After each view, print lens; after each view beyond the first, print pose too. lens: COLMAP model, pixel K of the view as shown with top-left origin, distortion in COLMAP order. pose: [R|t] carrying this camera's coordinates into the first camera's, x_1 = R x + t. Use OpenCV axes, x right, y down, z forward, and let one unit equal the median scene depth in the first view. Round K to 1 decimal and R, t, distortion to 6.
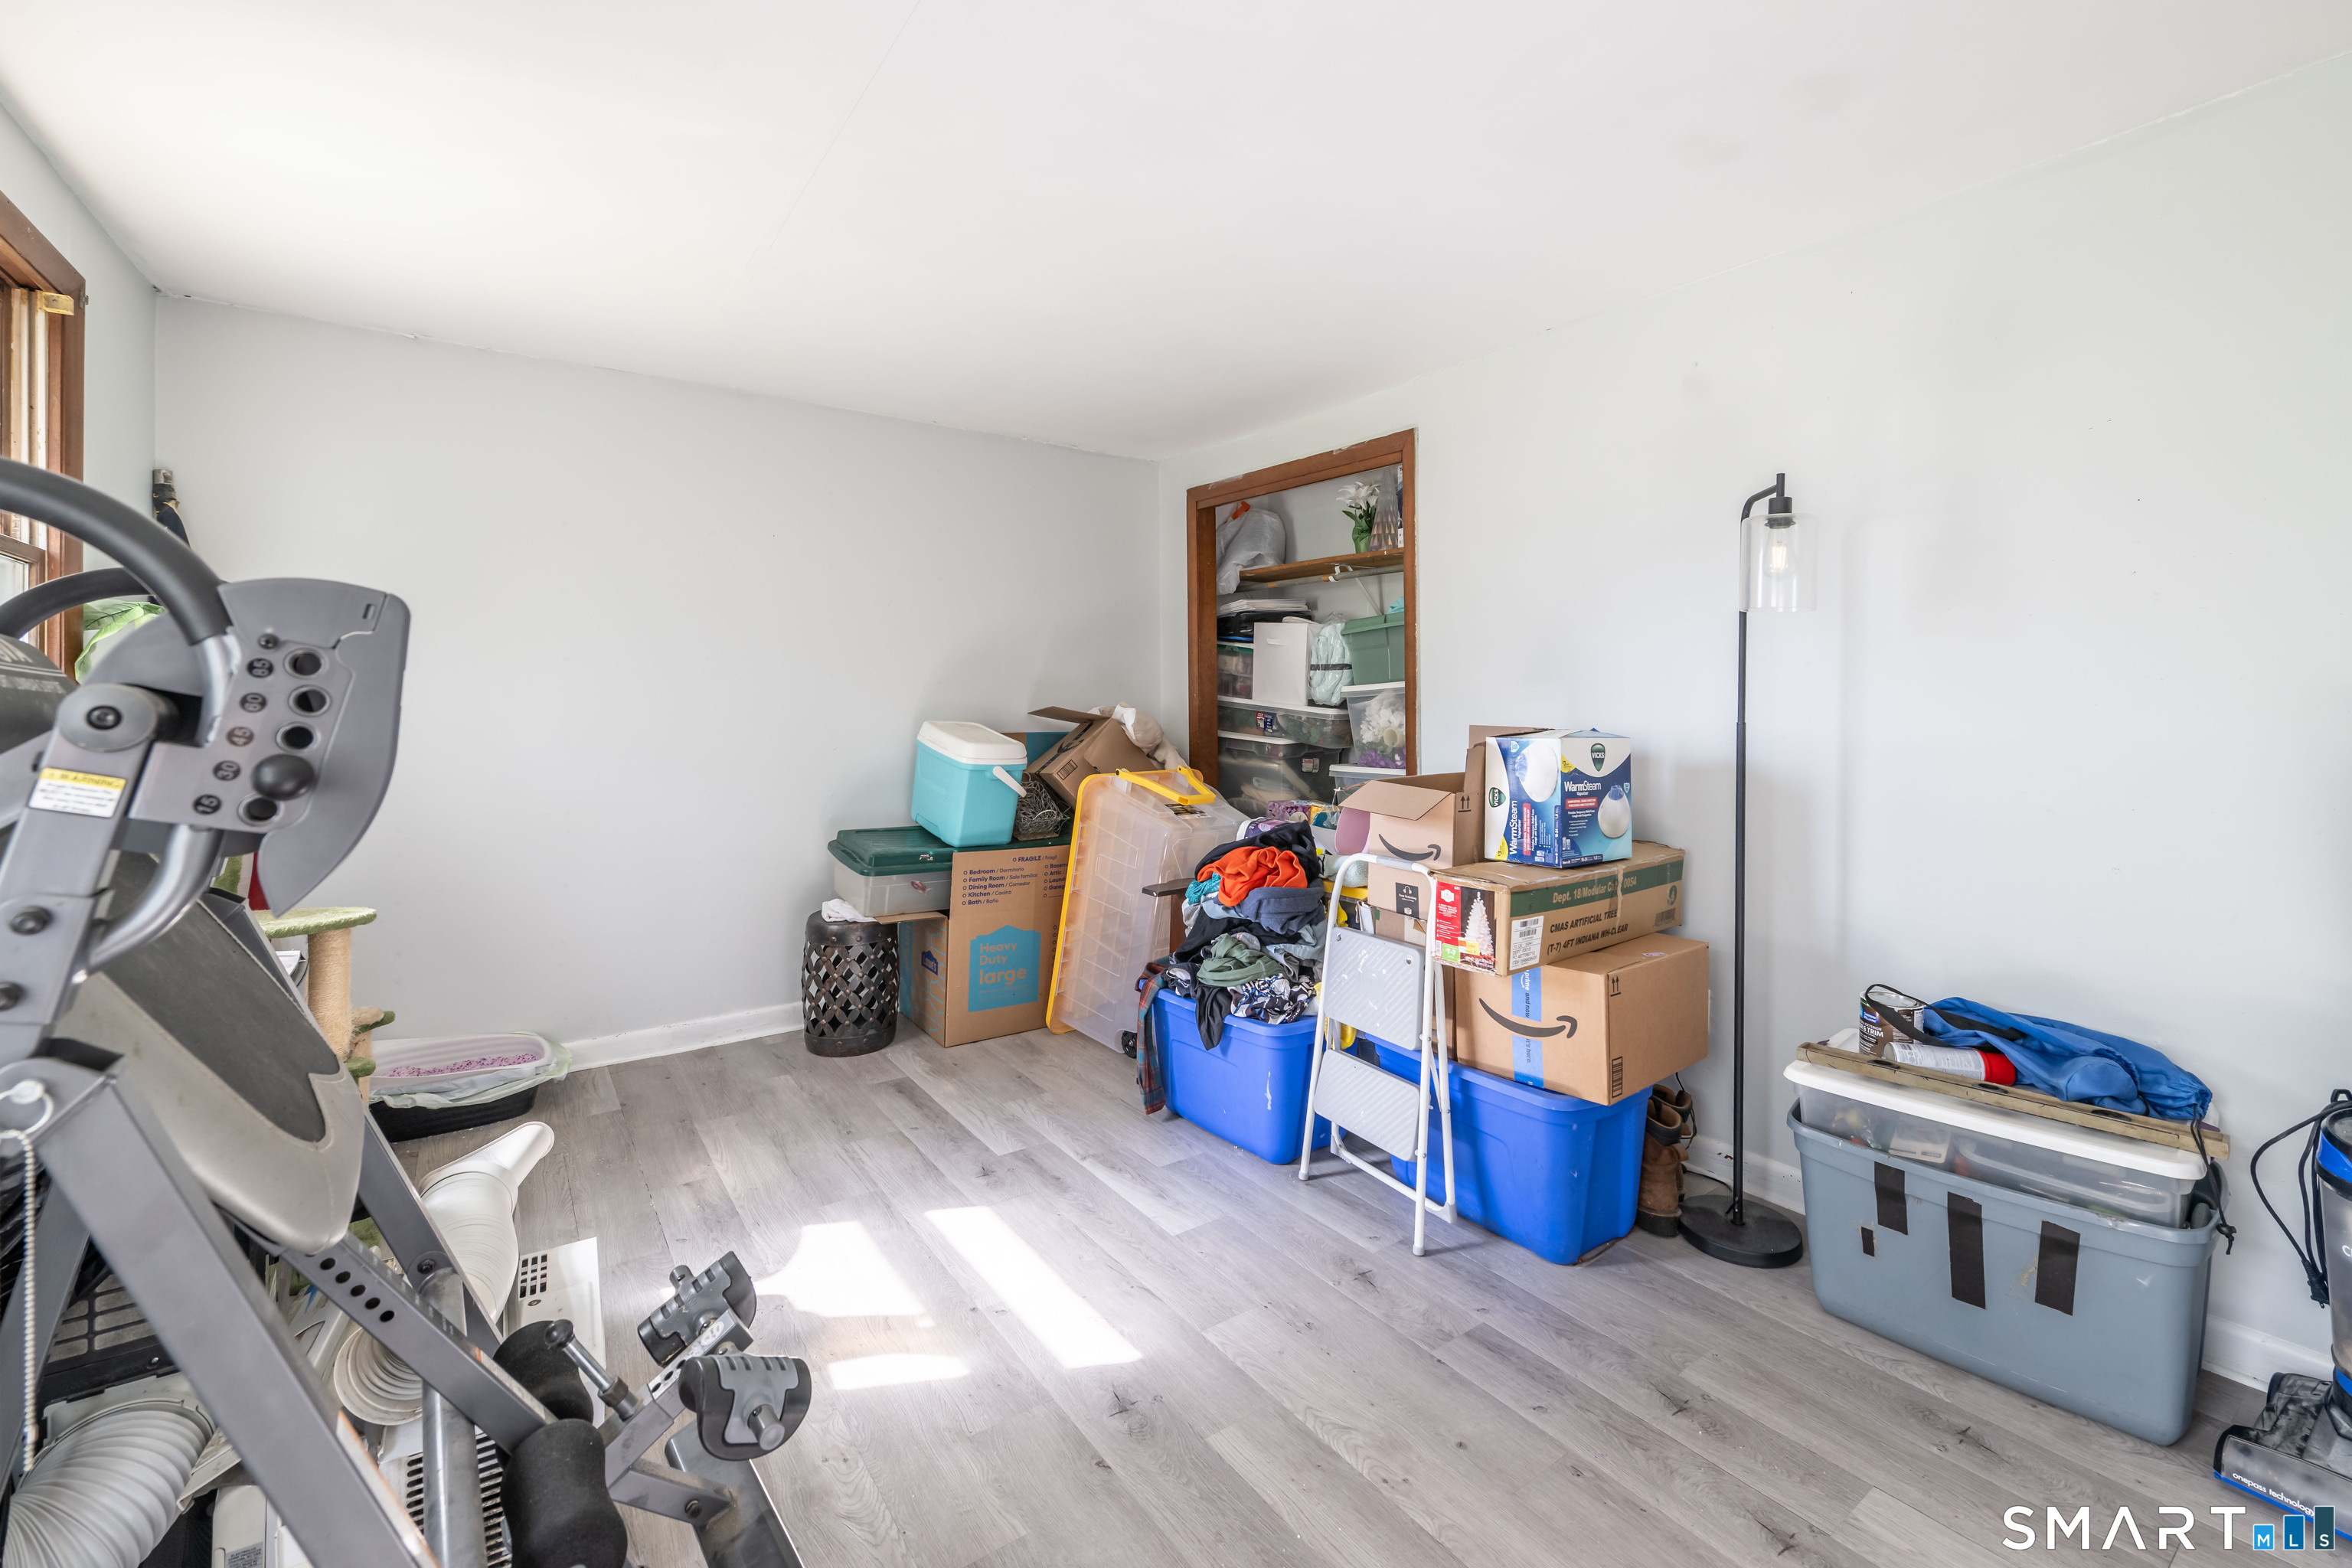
lens RADIAL K [[940.2, 0, 1170.8], [0, 940.2, 681.4], [0, 0, 1]] dist [0.001405, 0.000116]
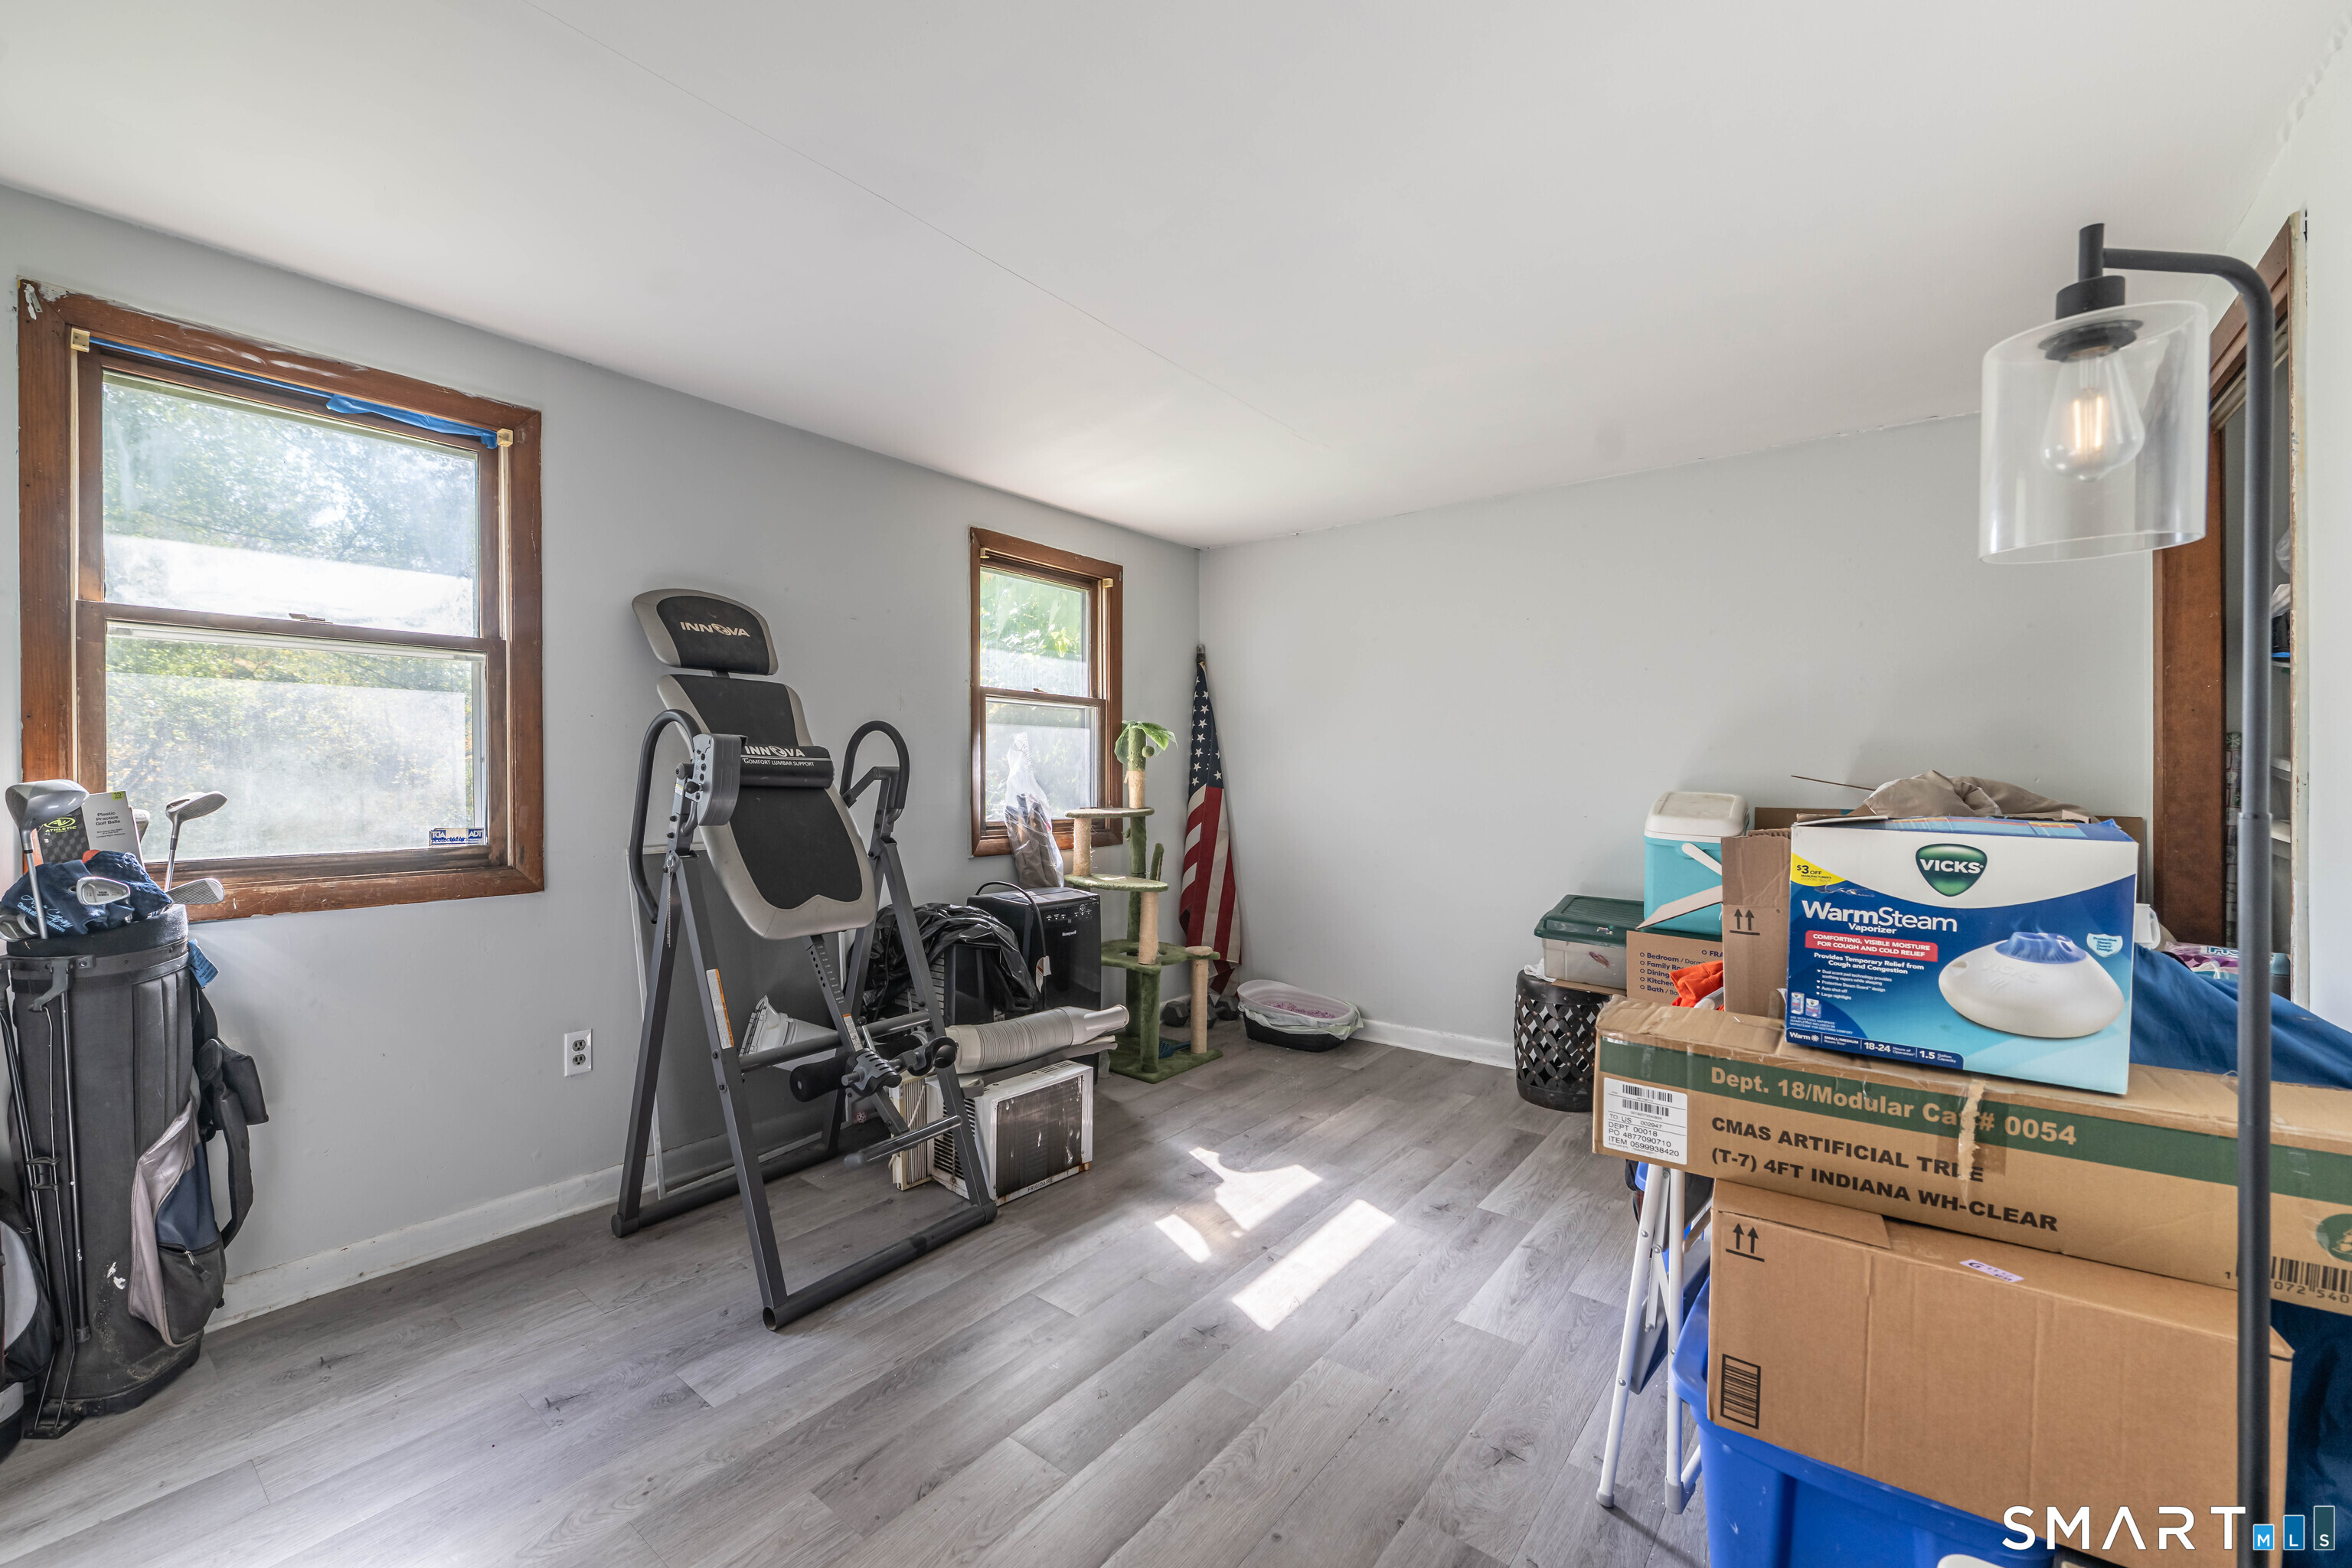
lens RADIAL K [[983.6, 0, 1175.3], [0, 983.6, 755.2], [0, 0, 1]] dist [-0.000102, -0.000081]
pose [[0.291908, -0.016276, -0.956308, 0.876591], [0.021611, 0.999712, -0.010418, 0.012279], [0.956202, -0.017625, 0.292176, 0.429820]]
